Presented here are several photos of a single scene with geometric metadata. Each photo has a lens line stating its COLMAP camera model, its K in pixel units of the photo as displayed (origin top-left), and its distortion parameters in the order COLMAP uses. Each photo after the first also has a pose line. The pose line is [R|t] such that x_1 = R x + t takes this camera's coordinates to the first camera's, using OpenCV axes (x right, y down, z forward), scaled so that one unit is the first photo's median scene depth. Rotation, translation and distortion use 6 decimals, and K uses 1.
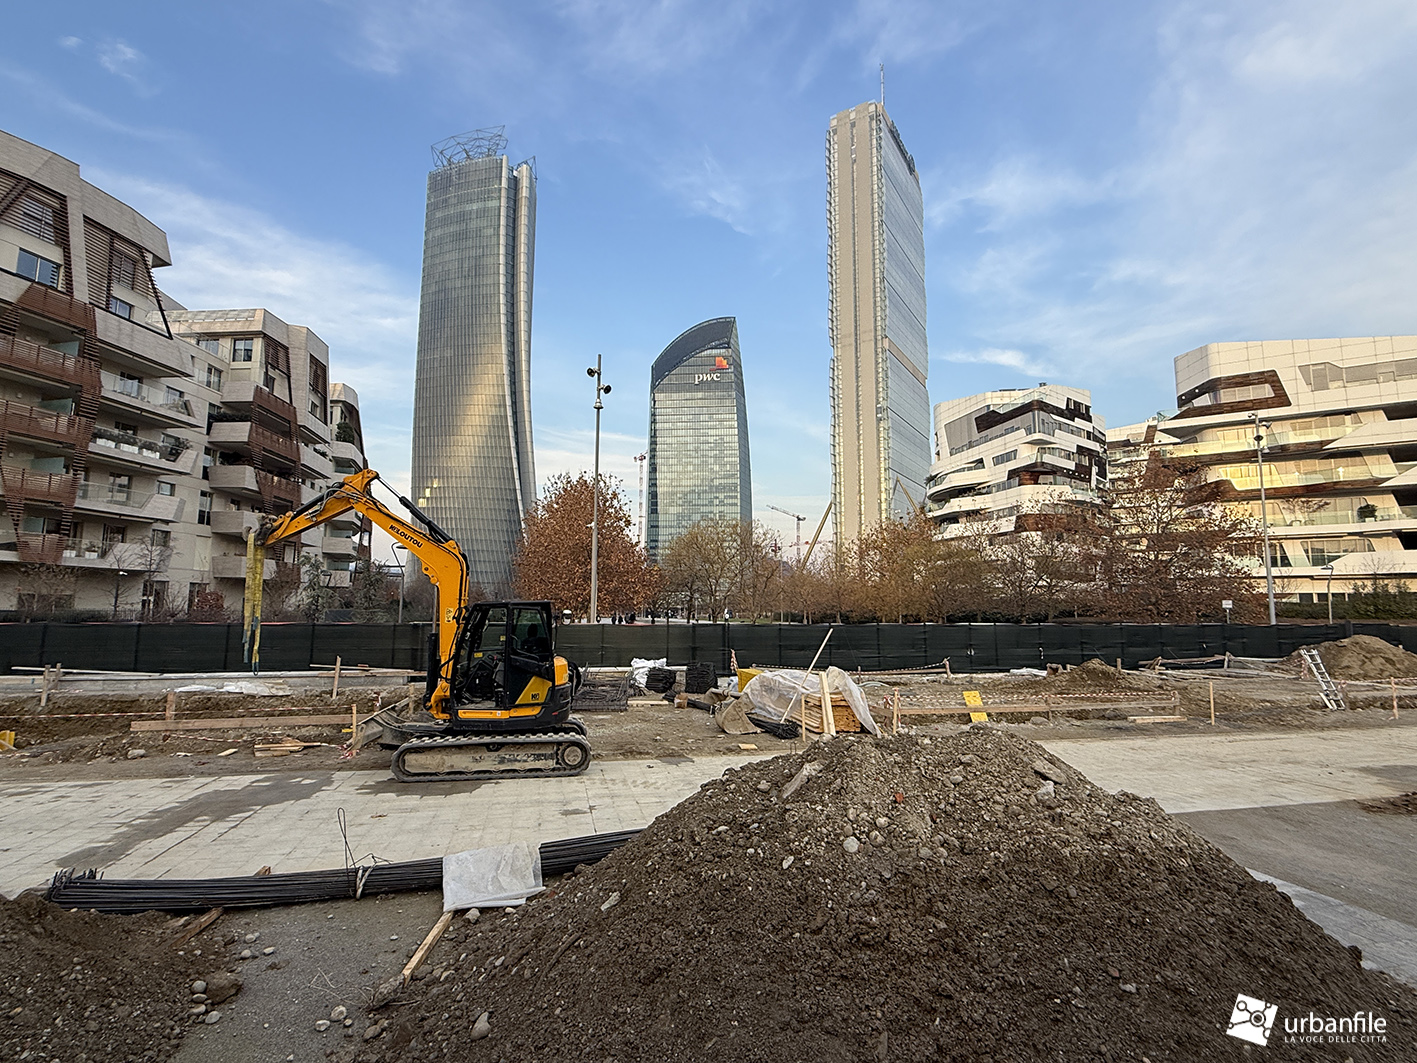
lens RADIAL K [[706.4, 0, 710.9], [0, 706.4, 525.7], [0, 0, 1]] dist [0.005186, -0.002488]
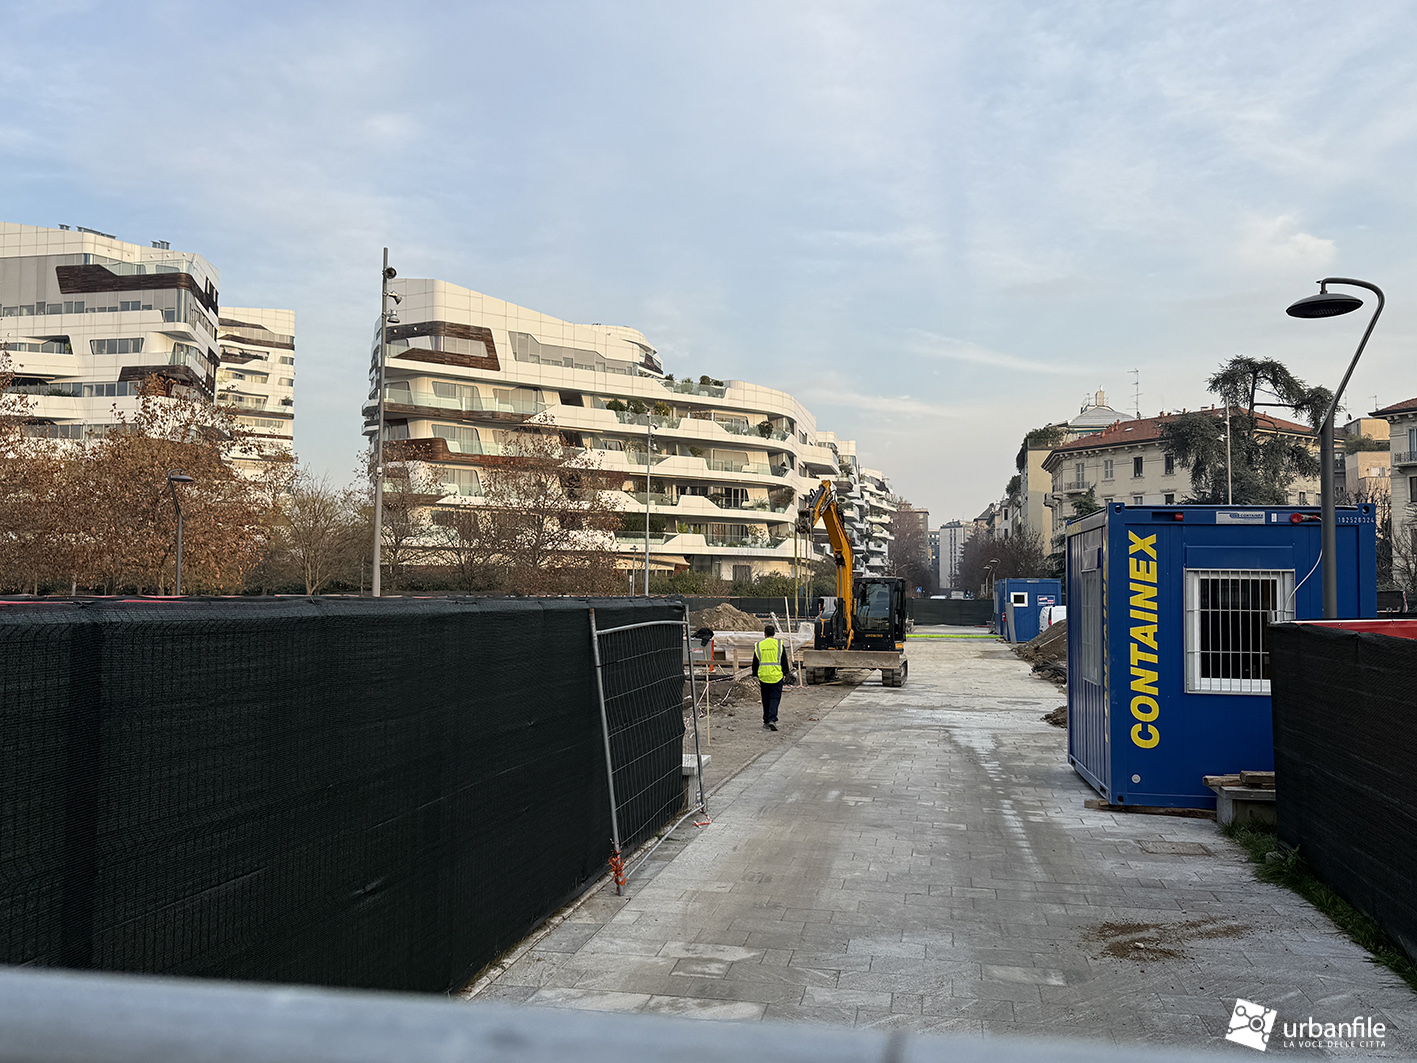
lens RADIAL K [[1227.0, 0, 685.6], [0, 1227.0, 537.5], [0, 0, 1]] dist [0.157741, -0.064478]
pose [[0.422320, 0.042319, 0.905458, -0.422329], [-0.116314, 0.993182, 0.007831, 0.007680], [-0.898953, -0.108625, 0.424363, 0.036382]]
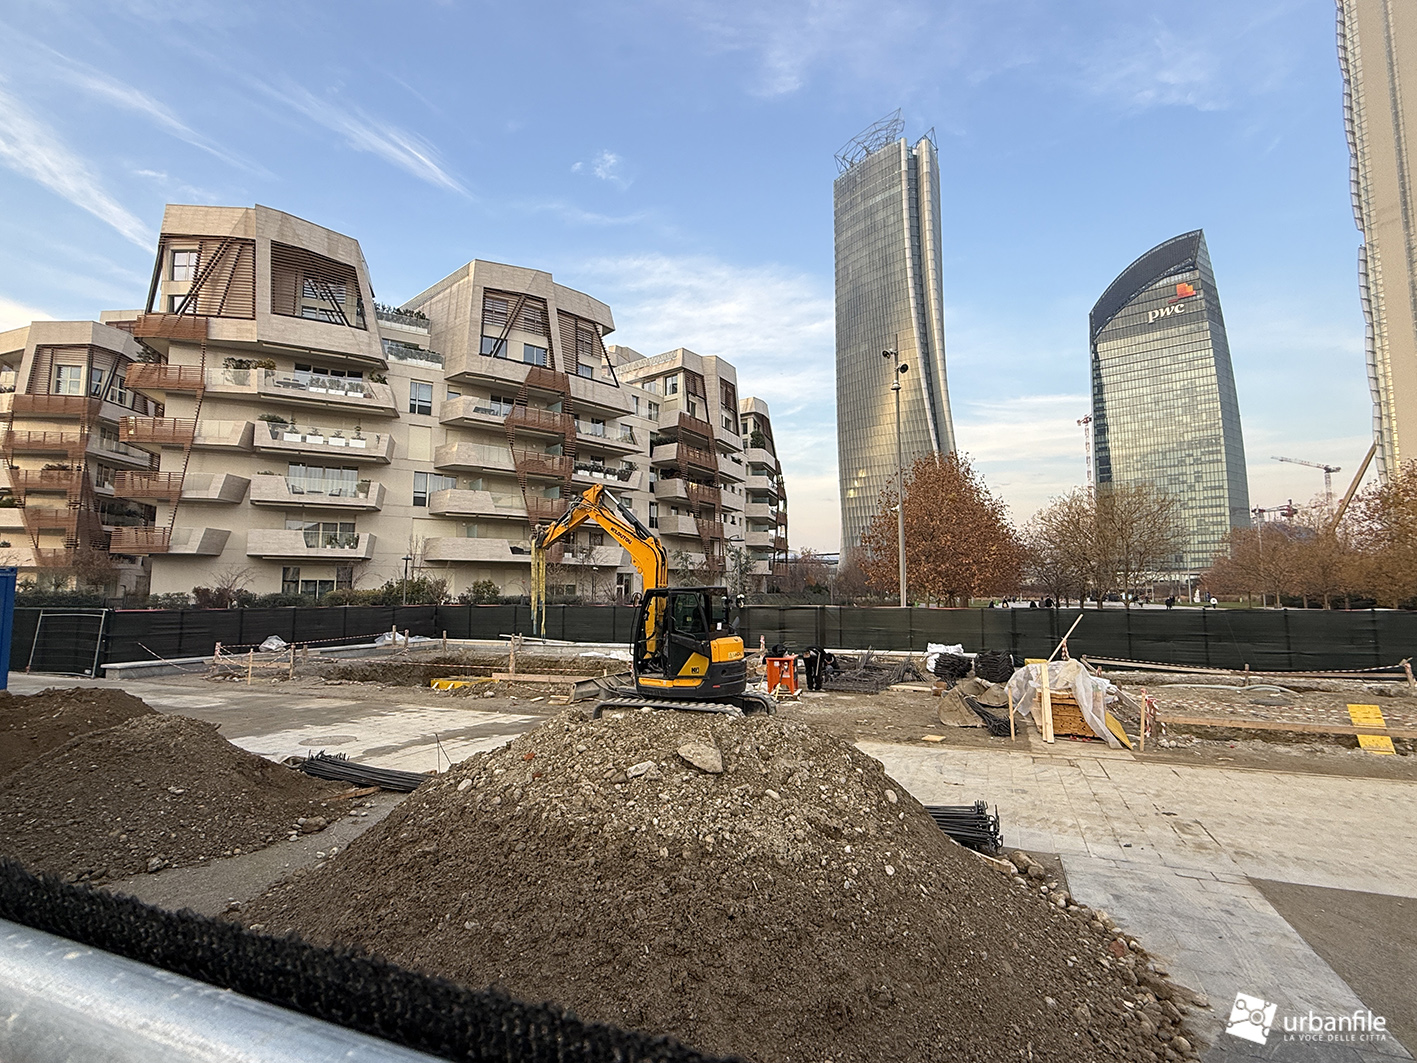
lens RADIAL K [[706.4, 0, 709.0], [0, 706.4, 529.5], [0, 0, 1]] dist [0.005186, -0.002488]
pose [[0.818527, -0.058342, -0.571498, 0.059528], [0.074408, 0.997217, 0.004767, 0.001521], [0.569629, -0.046426, 0.820590, 0.011772]]
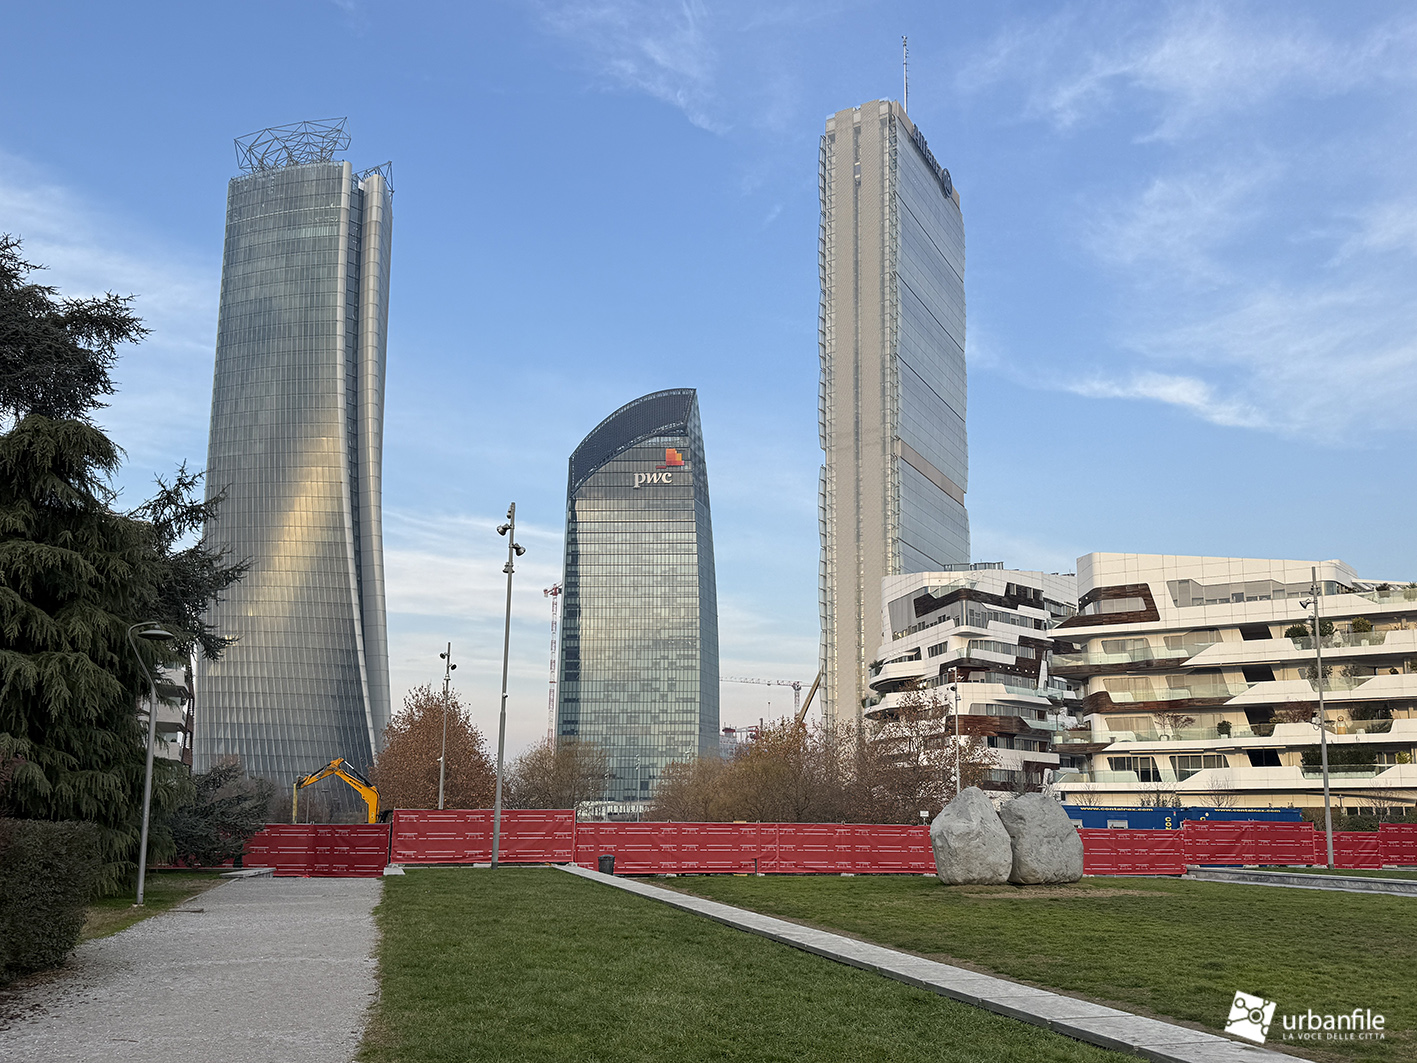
lens RADIAL K [[1203.6, 0, 757.4], [0, 1203.6, 635.7], [0, 0, 1]] dist [0.125714, -0.070560]
pose [[0.998292, 0.011564, 0.057262, 0.112745], [-0.009169, 0.999079, -0.041907, -0.052104], [-0.057694, 0.041310, 0.997479, -0.518370]]
